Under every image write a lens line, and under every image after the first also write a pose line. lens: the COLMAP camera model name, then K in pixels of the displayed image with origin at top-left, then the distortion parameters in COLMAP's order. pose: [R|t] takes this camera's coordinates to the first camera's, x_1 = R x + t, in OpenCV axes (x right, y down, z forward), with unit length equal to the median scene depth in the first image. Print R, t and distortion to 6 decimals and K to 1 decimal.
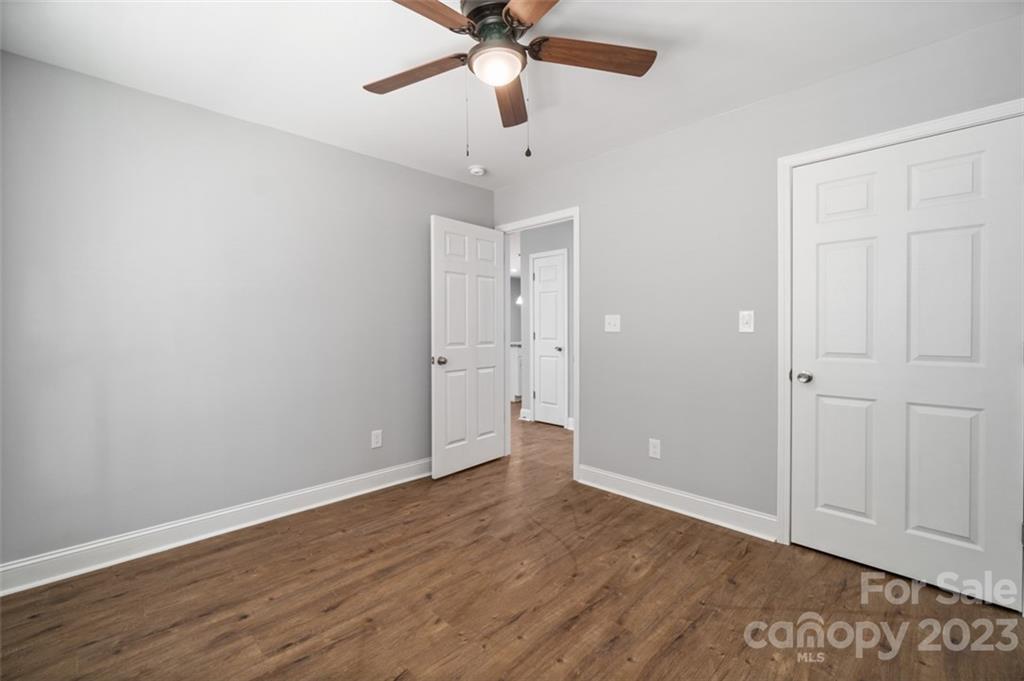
lens RADIAL K [[441.6, 0, 496.1], [0, 441.6, 335.9], [0, 0, 1]] dist [-0.009196, 0.003243]
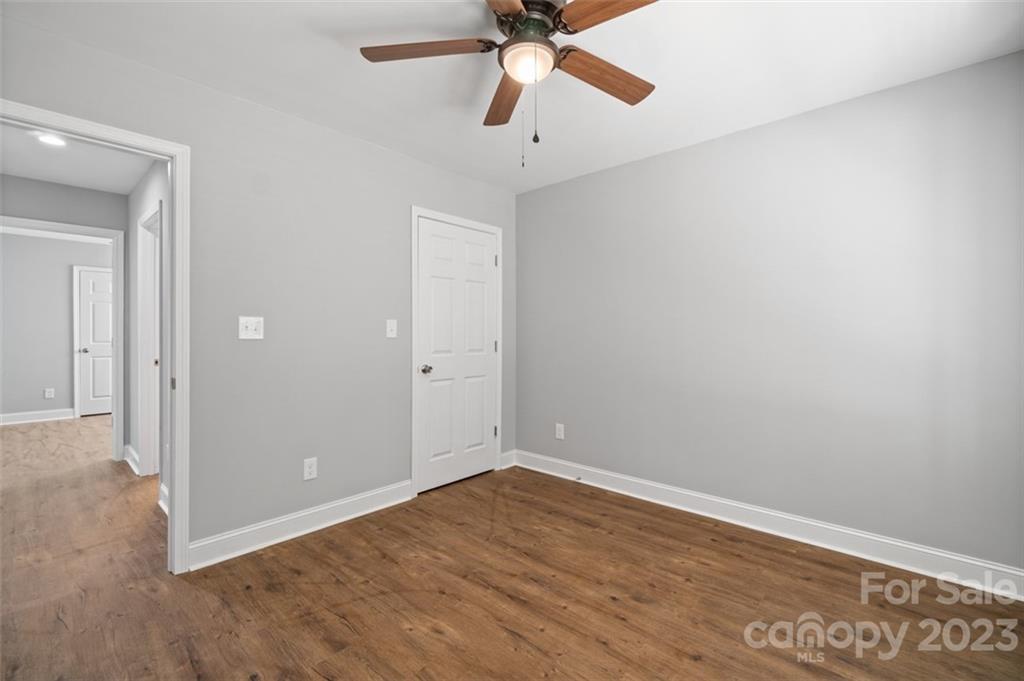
lens RADIAL K [[441.6, 0, 507.9], [0, 441.6, 338.3], [0, 0, 1]] dist [-0.009196, 0.003243]
pose [[-0.072058, -0.006161, 0.997381, -0.755271], [0.020138, 0.999768, 0.007630, -0.011102], [-0.997197, 0.020635, -0.071917, 0.886201]]
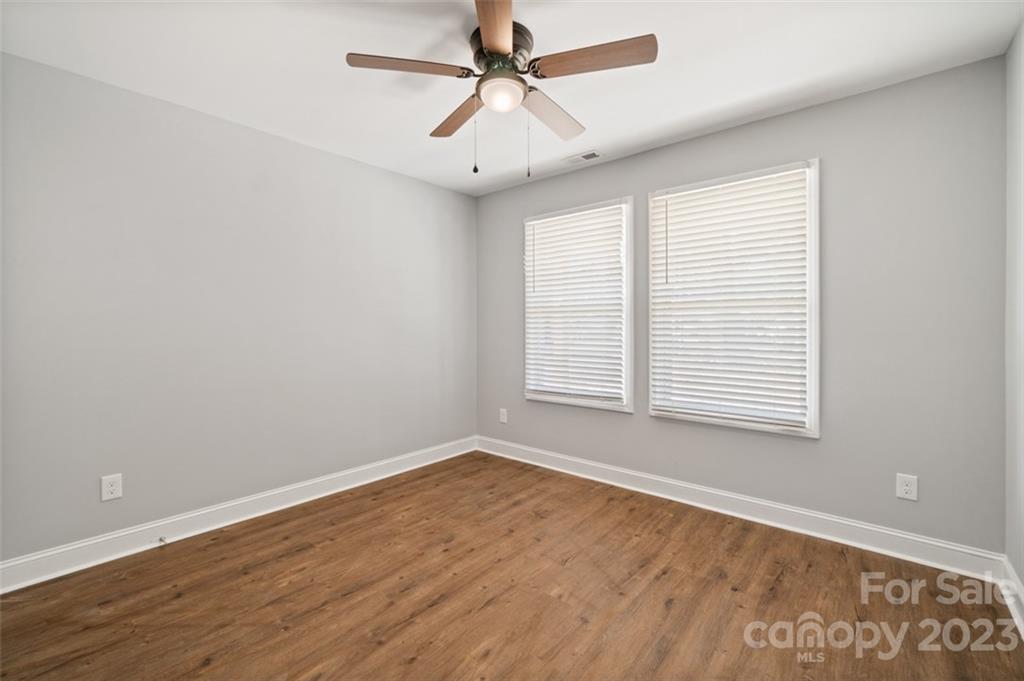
lens RADIAL K [[441.6, 0, 501.4], [0, 441.6, 327.8], [0, 0, 1]] dist [-0.009196, 0.003243]
pose [[-0.994953, 0.003594, -0.100276, 0.097381], [0.001089, 0.999686, 0.025028, -0.036841], [0.100335, 0.024792, -0.994645, 1.687186]]
